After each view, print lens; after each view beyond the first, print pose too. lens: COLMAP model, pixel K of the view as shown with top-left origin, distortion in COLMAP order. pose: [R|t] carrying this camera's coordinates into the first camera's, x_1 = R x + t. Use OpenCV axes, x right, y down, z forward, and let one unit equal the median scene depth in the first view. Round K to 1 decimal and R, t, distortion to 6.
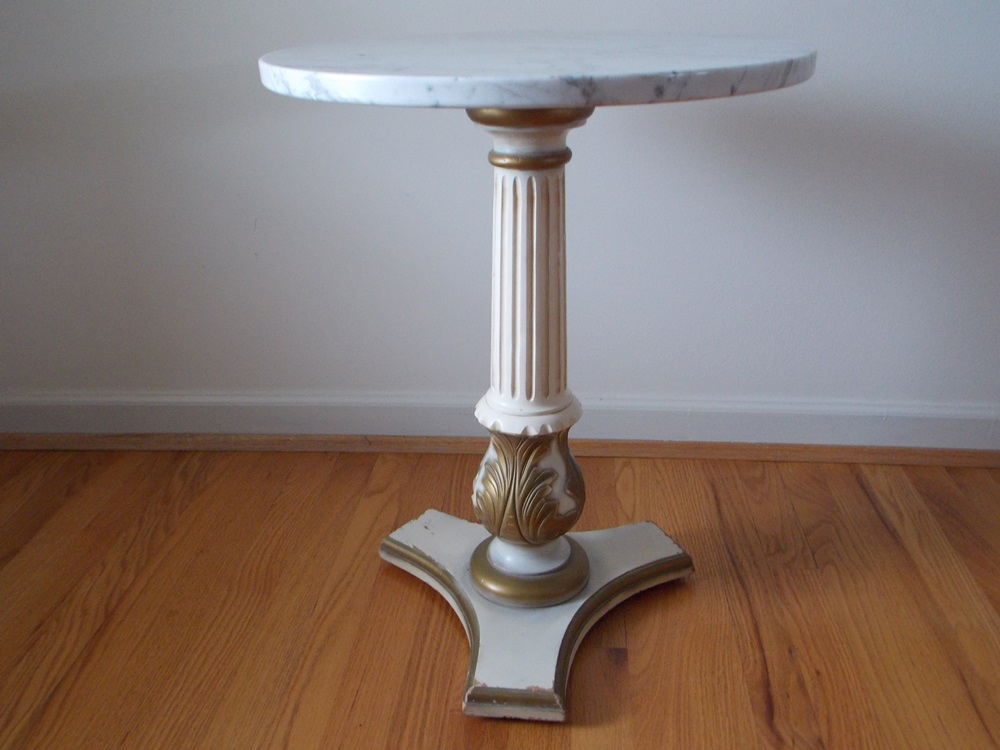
lens RADIAL K [[888.9, 0, 500.0], [0, 888.9, 375.0], [0, 0, 1]] dist [0.000448, 0.001904]
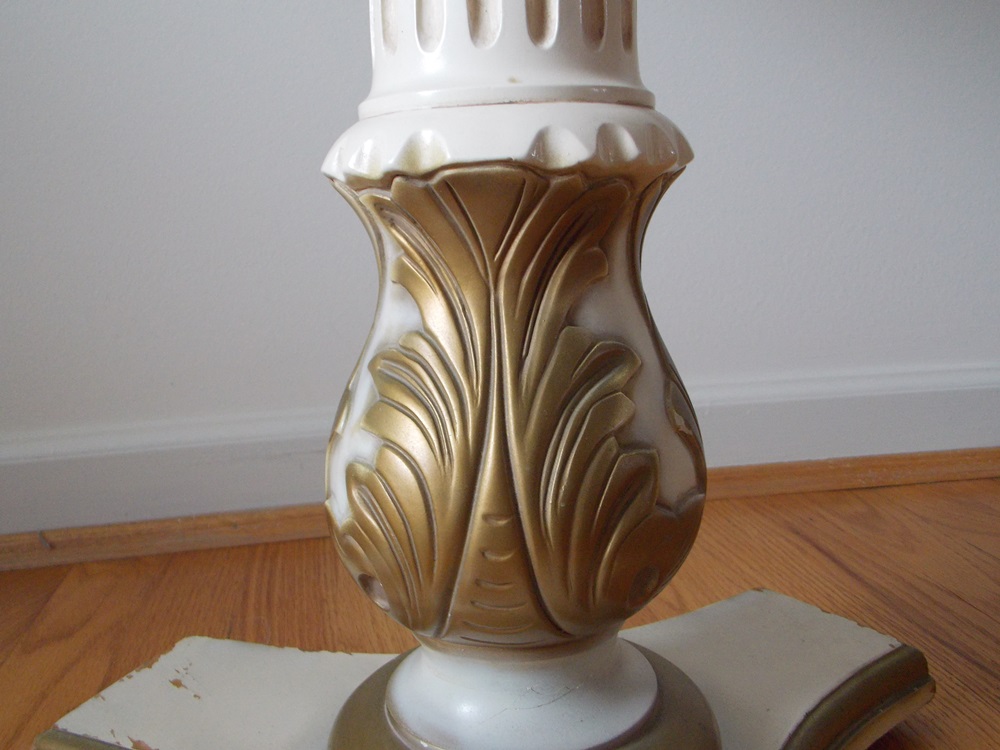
lens RADIAL K [[922.5, 0, 496.6], [0, 922.5, 370.1], [0, 0, 1]] dist [0.014835, 0.010859]
pose [[0.970181, -0.065807, 0.233277, -0.043954], [0.115671, 0.971476, -0.207015, 0.157857], [-0.213000, 0.227825, 0.950119, 0.677972]]
